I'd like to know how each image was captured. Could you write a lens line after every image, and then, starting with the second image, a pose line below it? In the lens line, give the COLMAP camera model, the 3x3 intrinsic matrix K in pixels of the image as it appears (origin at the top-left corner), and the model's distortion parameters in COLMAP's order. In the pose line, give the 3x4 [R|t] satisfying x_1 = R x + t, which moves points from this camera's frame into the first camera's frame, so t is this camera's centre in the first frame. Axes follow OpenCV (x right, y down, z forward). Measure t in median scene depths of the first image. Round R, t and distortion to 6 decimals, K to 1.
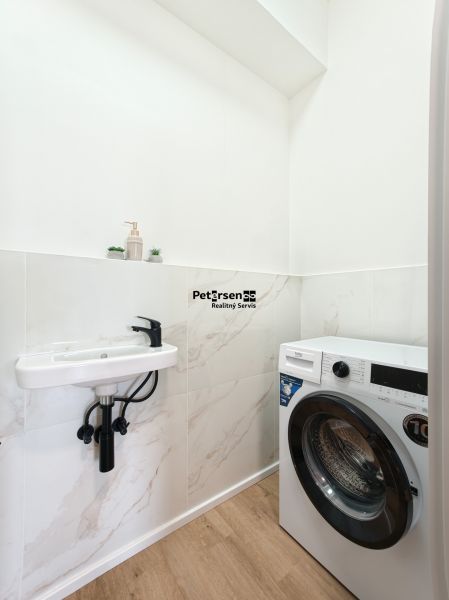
lens RADIAL K [[246.2, 0, 225.1], [0, 246.2, 300.8], [0, 0, 1]] dist [0.003989, 0.001785]
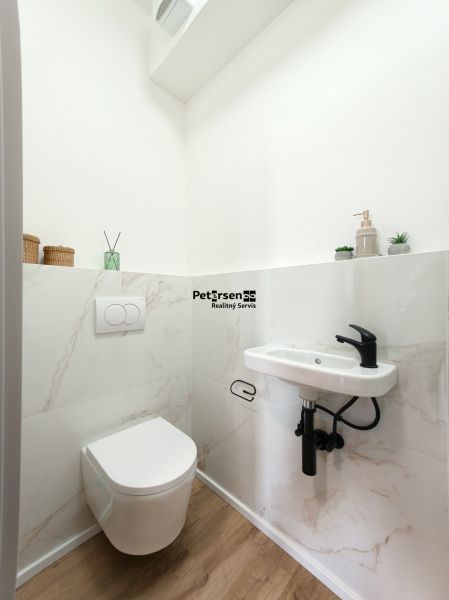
lens RADIAL K [[246.2, 0, 225.5], [0, 246.2, 298.2], [0, 0, 1]] dist [0.003989, 0.001785]
pose [[0.168140, -0.000435, -0.985763, 0.391476], [-0.004673, 0.999988, -0.001238, -0.024266], [0.985752, 0.004815, 0.168136, 0.420940]]
